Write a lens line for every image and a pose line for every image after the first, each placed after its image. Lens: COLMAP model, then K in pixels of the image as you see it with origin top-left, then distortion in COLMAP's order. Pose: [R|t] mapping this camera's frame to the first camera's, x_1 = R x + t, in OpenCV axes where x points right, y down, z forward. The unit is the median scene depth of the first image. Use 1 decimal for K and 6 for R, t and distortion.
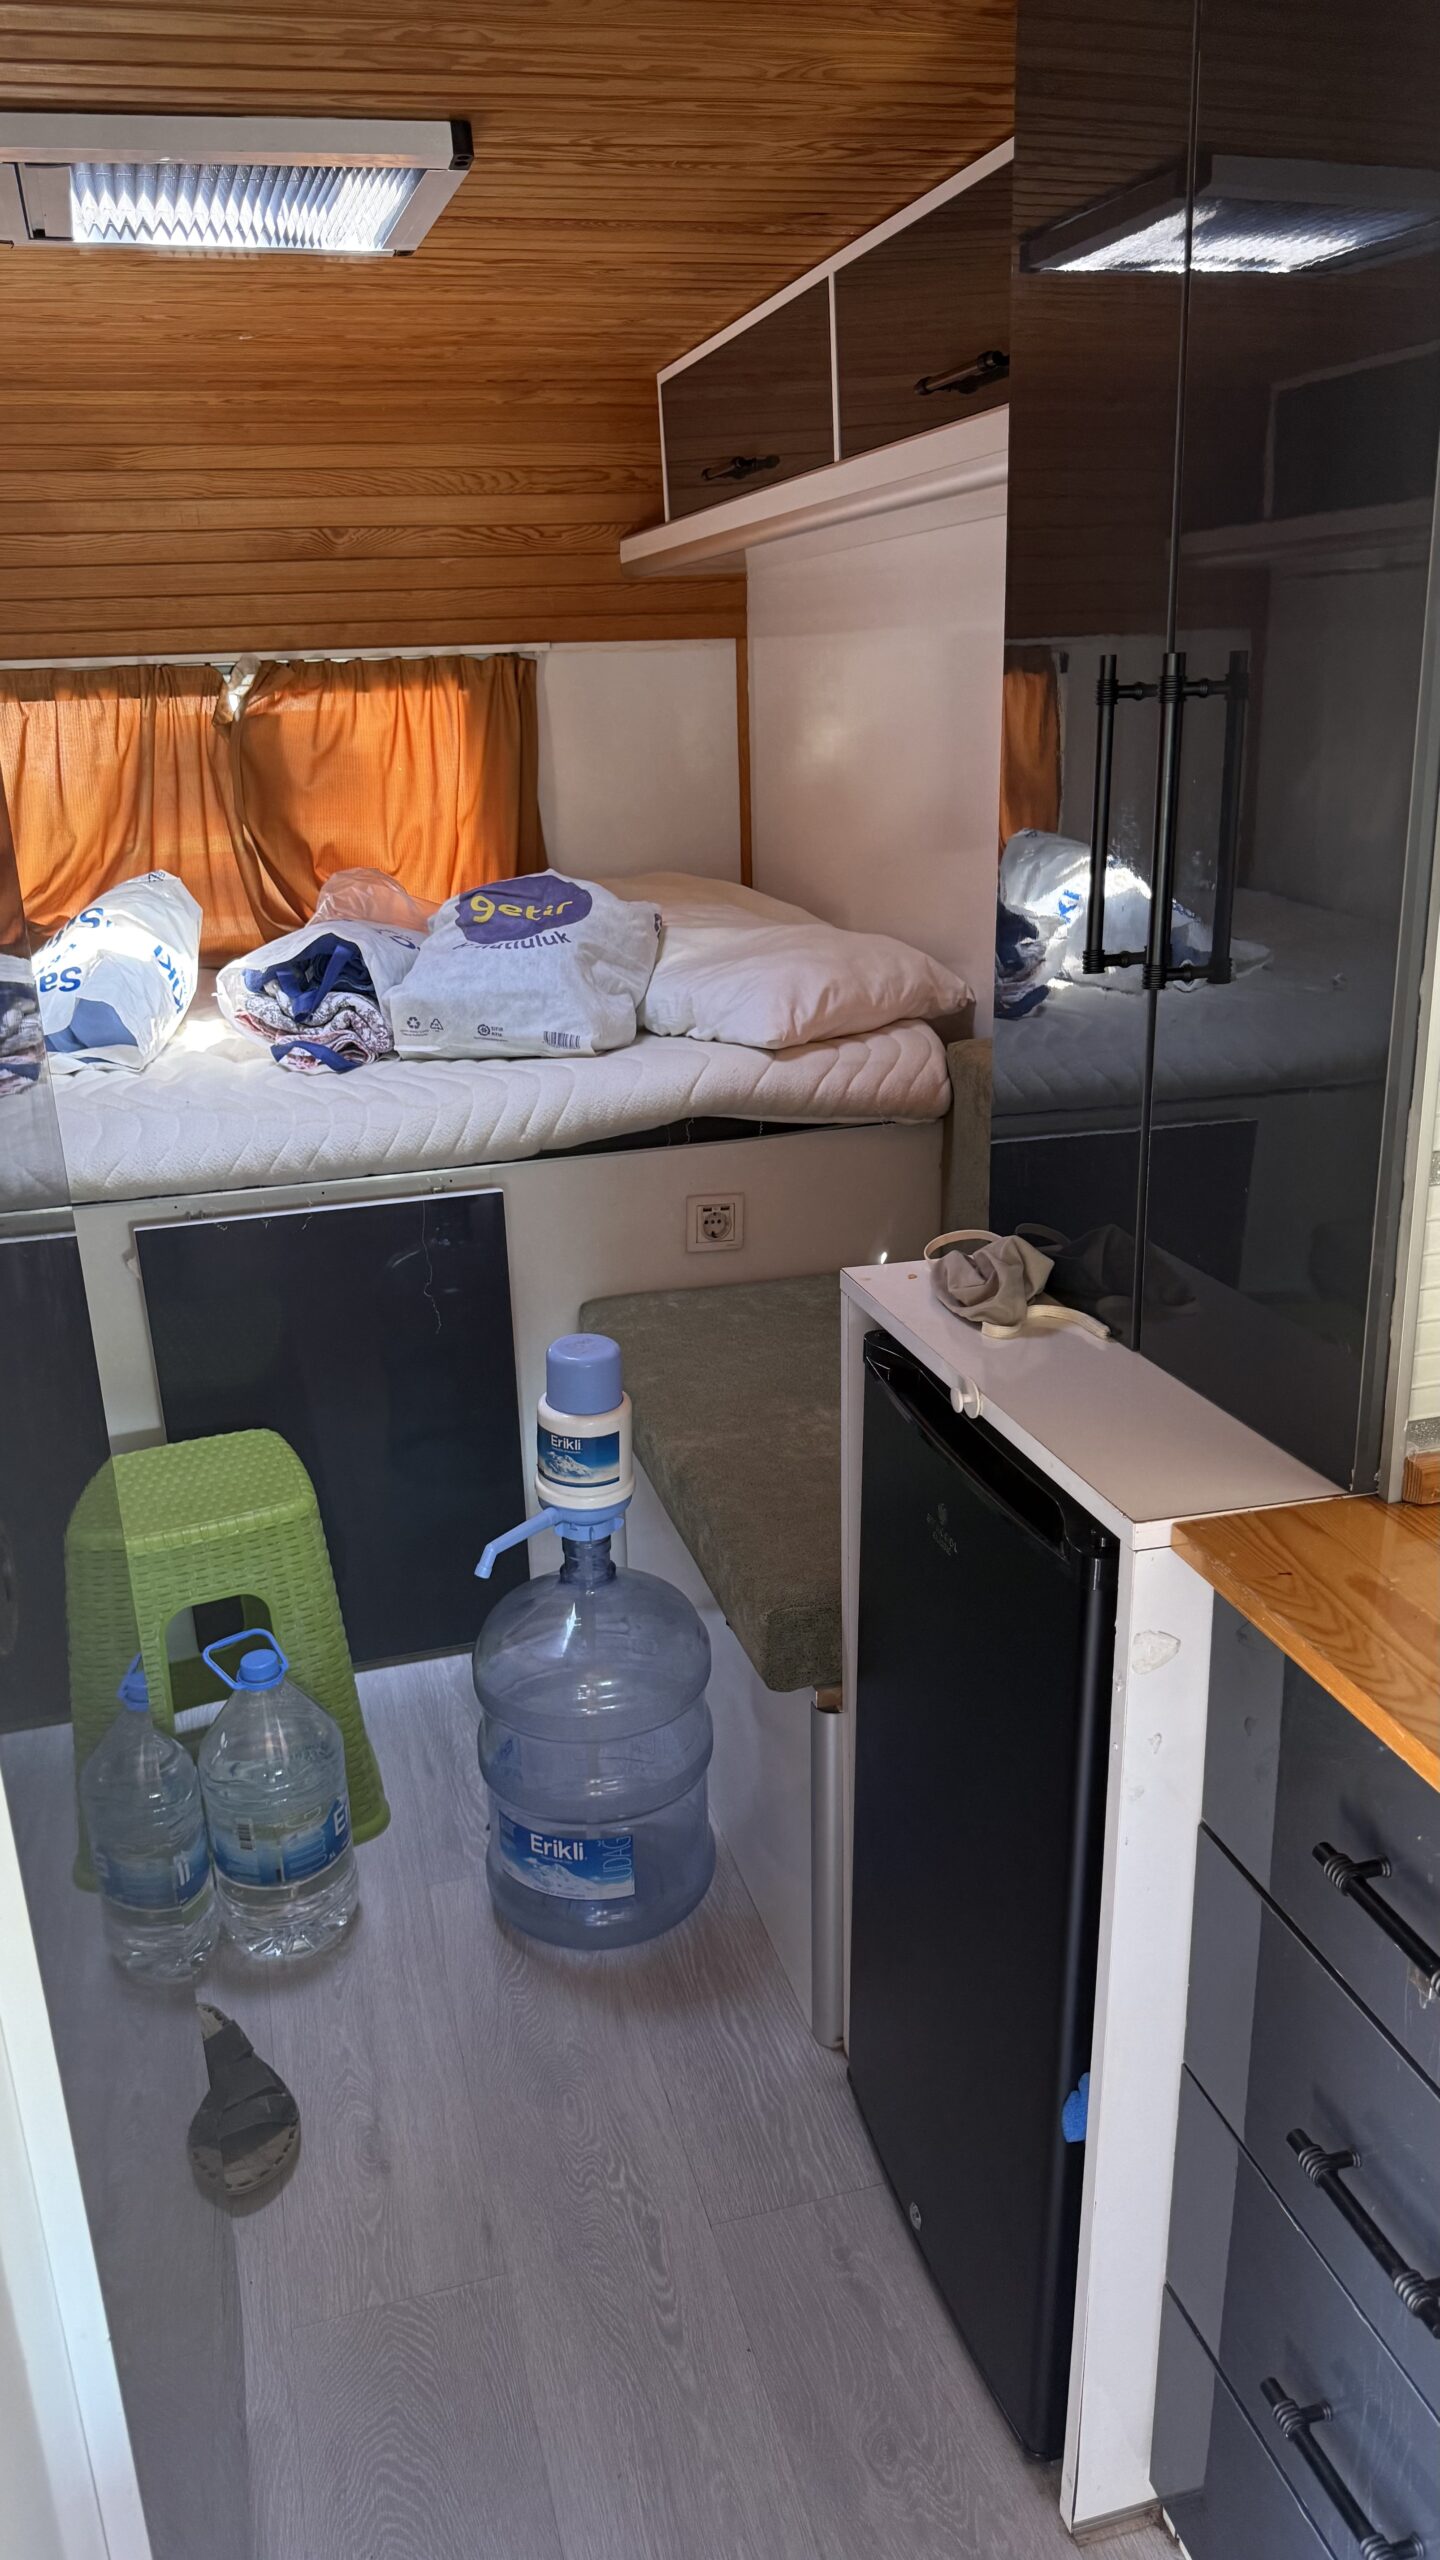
lens RADIAL K [[1846.9, 0, 726.3], [0, 1846.9, 1275.0], [0, 0, 1]] dist [0.095427, -0.002397]
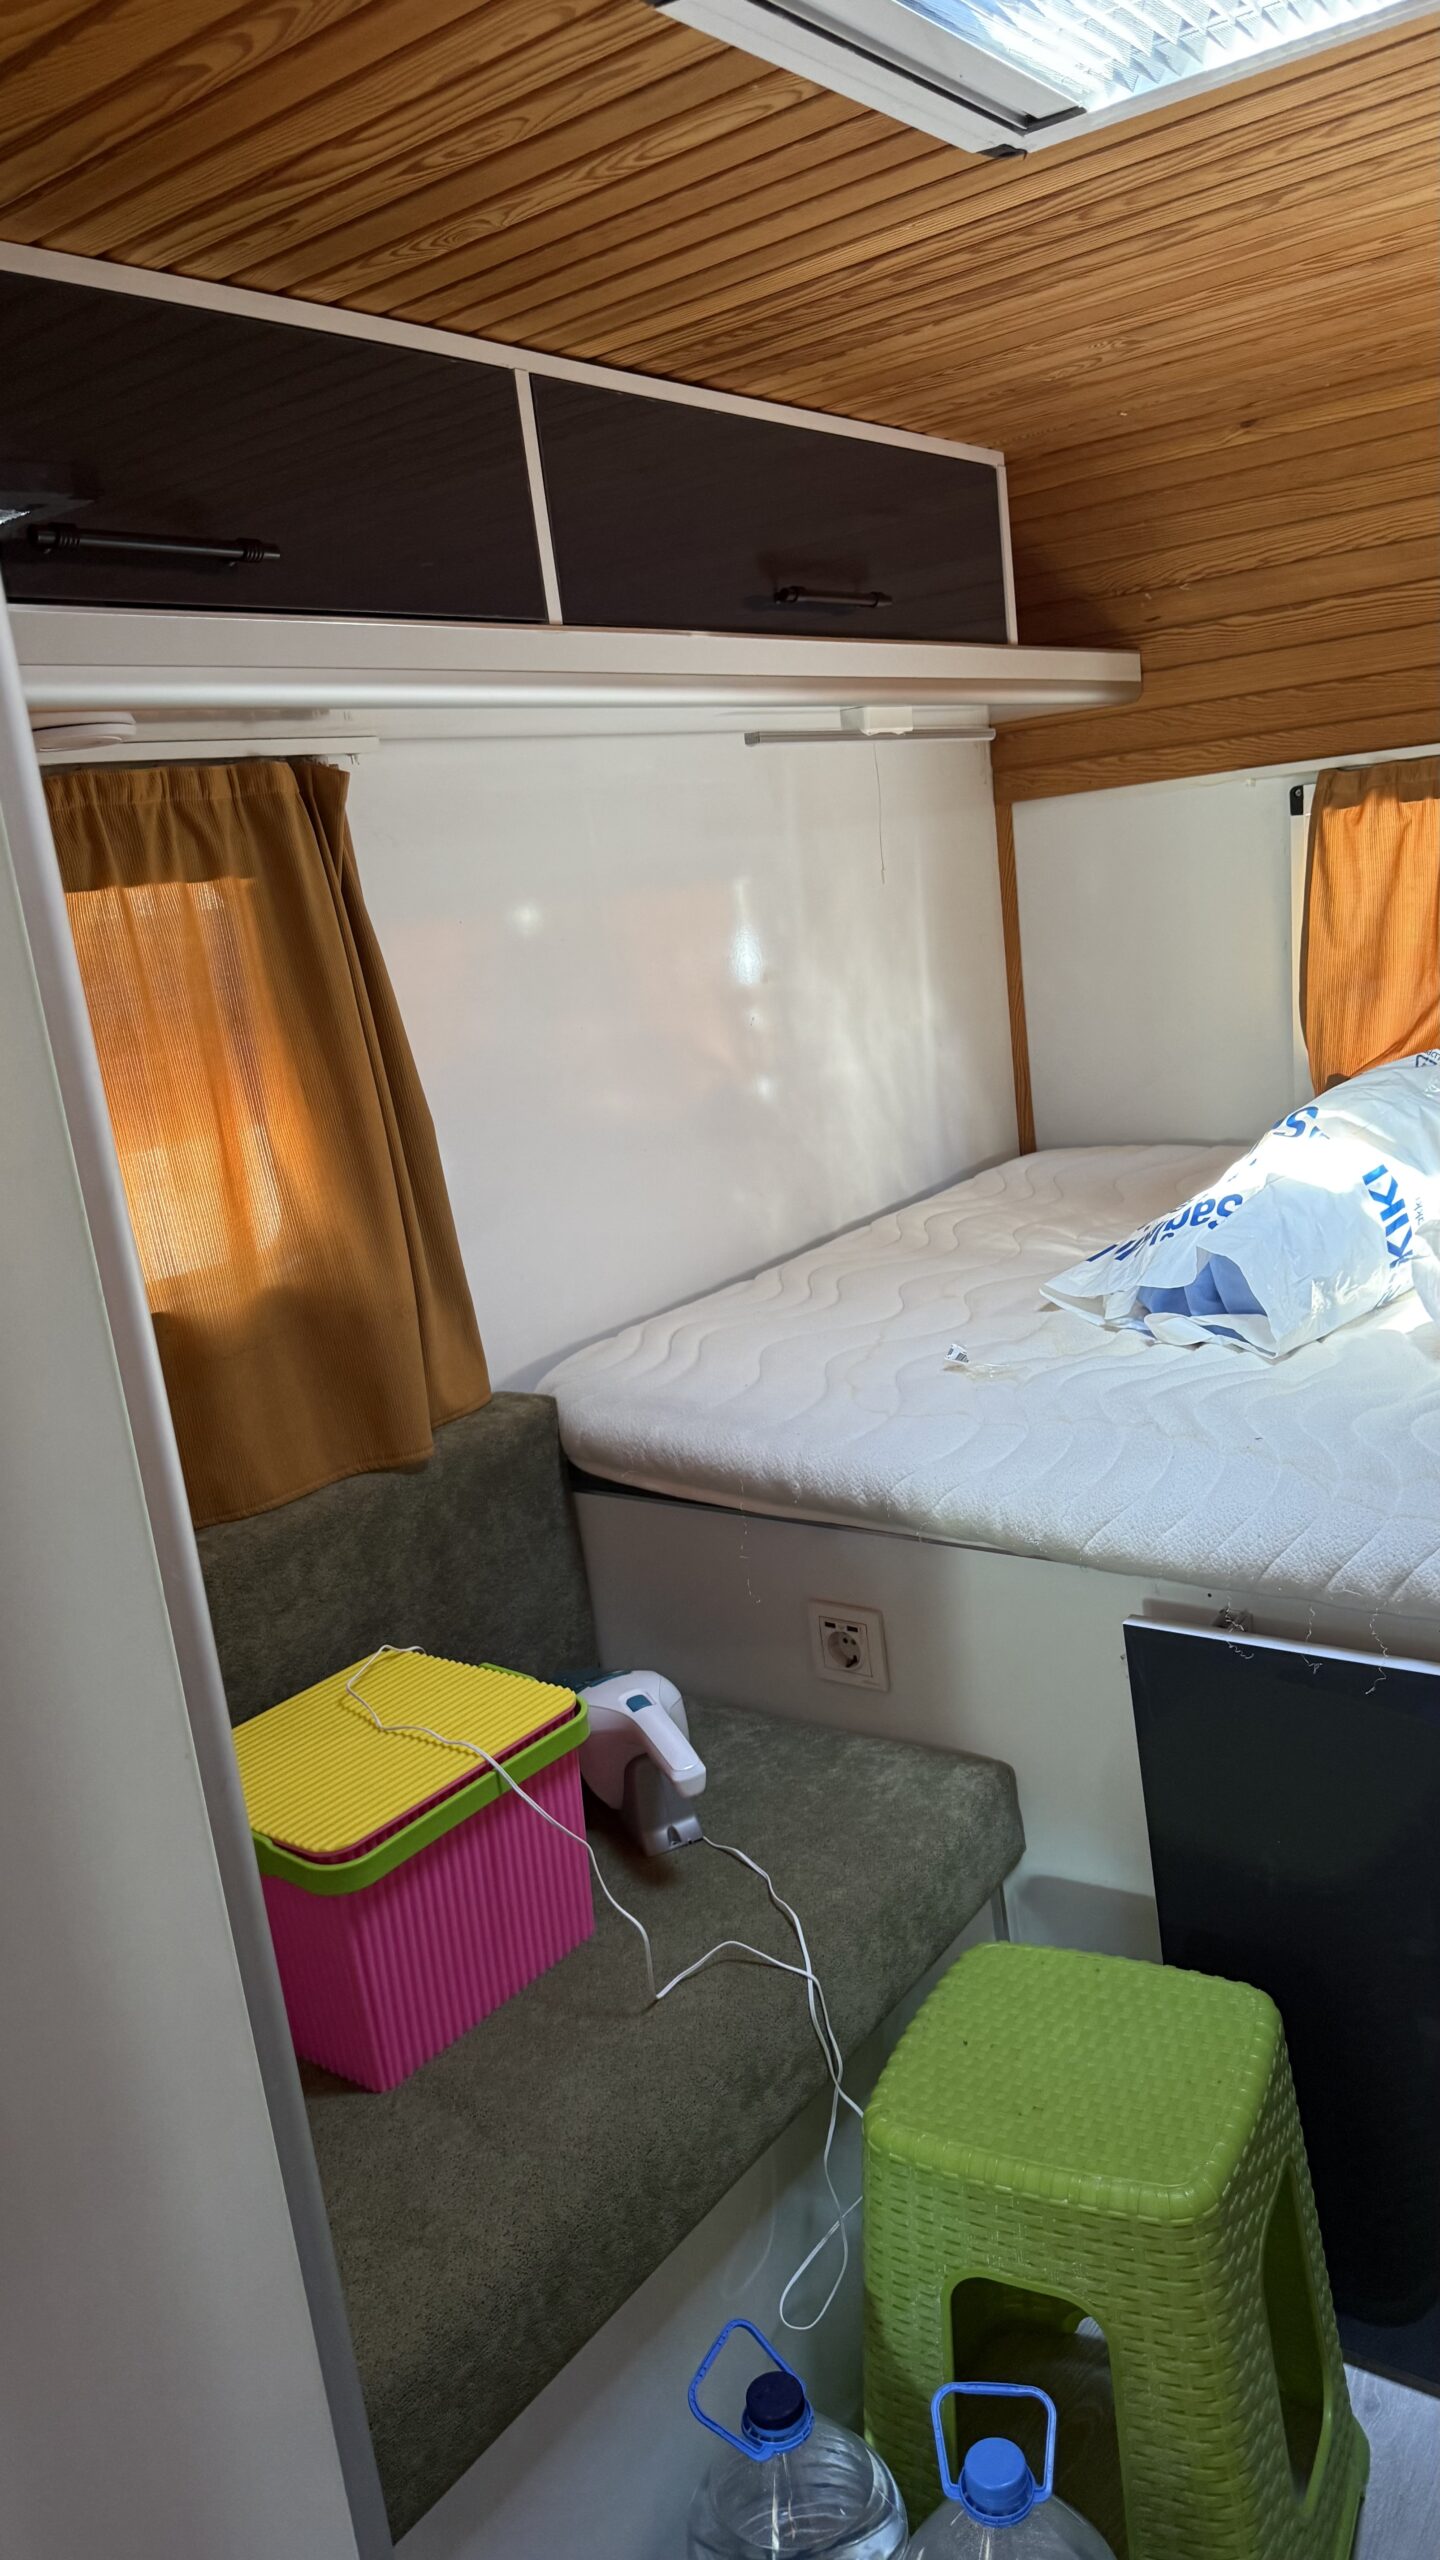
lens RADIAL K [[1846.9, 0, 726.3], [0, 1846.9, 1275.0], [0, 0, 1]] dist [0.095427, -0.002397]
pose [[0.609877, 0.143015, -0.779485, 0.086098], [-0.157011, 0.985890, 0.058038, -0.145490], [0.776786, 0.086992, 0.623727, 0.416360]]
